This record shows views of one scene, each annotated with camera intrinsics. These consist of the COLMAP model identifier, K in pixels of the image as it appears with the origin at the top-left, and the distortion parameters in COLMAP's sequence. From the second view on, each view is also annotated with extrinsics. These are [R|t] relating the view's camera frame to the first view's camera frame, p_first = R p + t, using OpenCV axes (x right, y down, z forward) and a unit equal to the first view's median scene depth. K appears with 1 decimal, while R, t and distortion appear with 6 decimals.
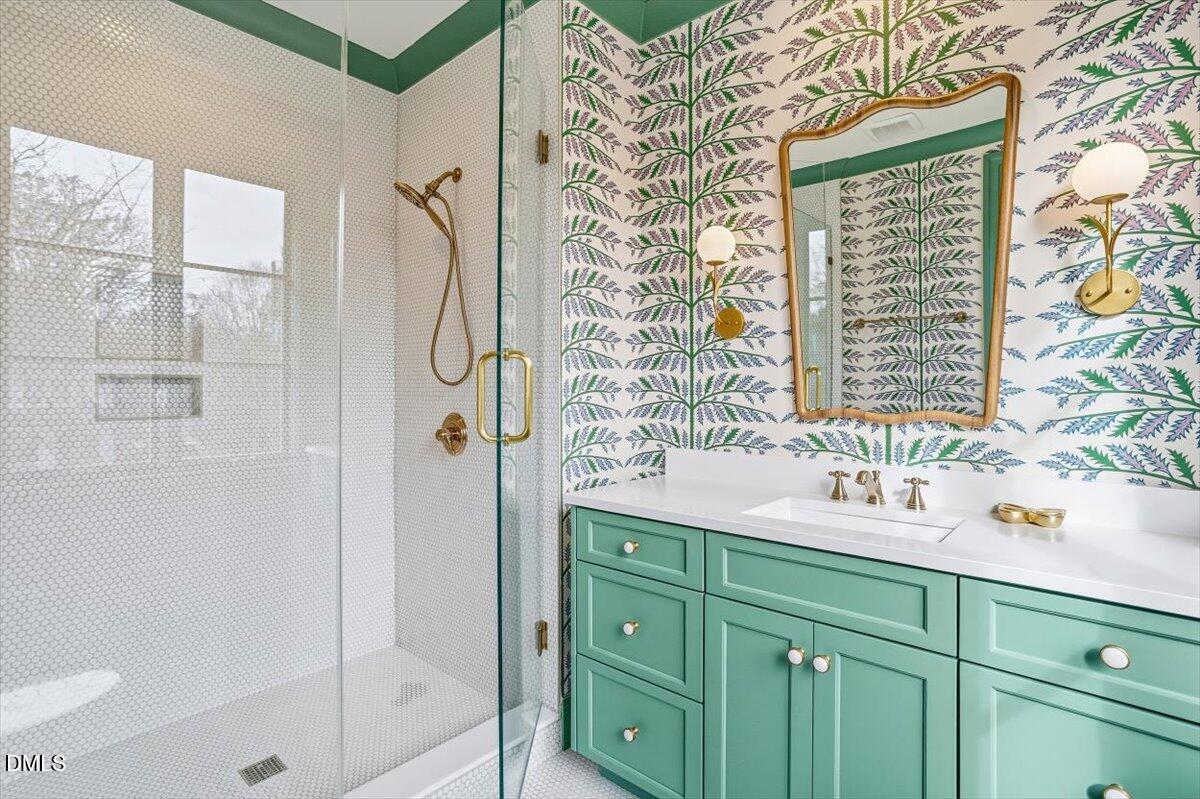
lens RADIAL K [[580.8, 0, 594.5], [0, 580.8, 398.8], [0, 0, 1]] dist [-0.003222, 0.000197]
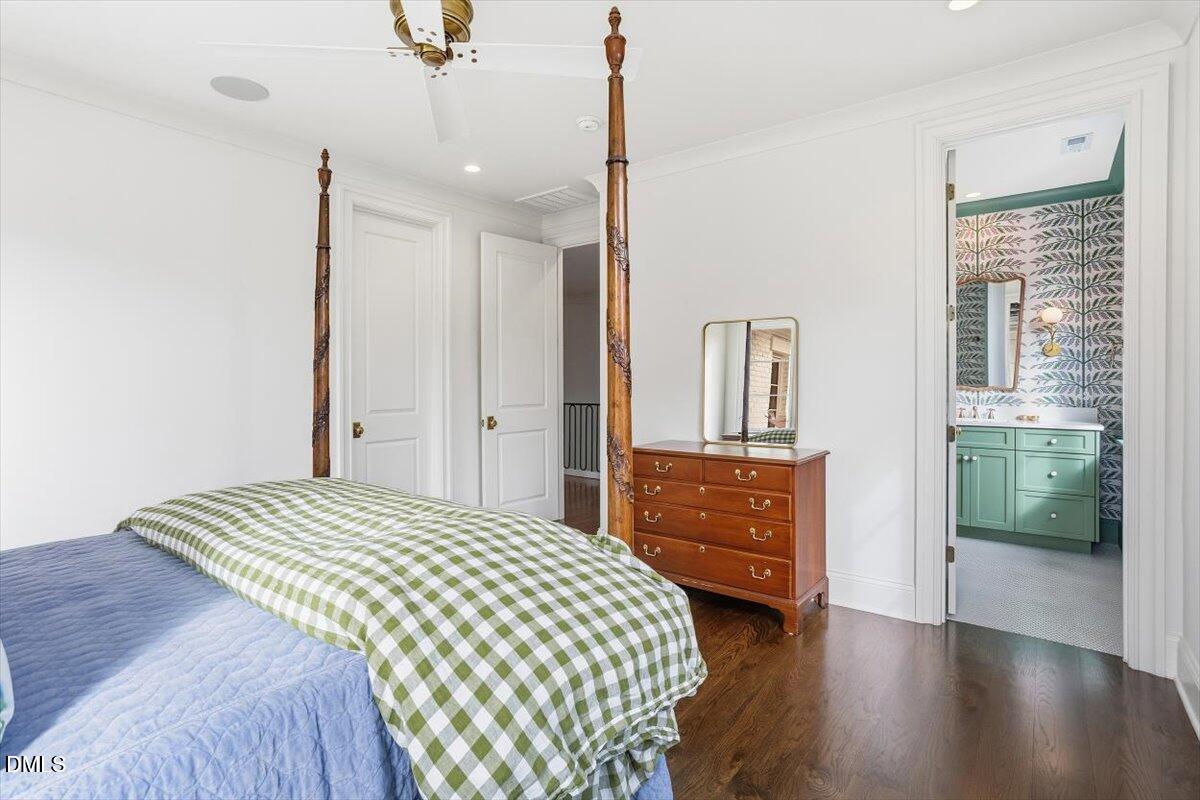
lens RADIAL K [[580.8, 0, 605.5], [0, 580.8, 391.2], [0, 0, 1]] dist [-0.003222, 0.000197]
pose [[0.997141, -0.007713, 0.075170, -1.831477], [0.007041, 0.999933, 0.009203, 0.006099], [-0.075236, -0.008647, 0.997128, -2.030116]]
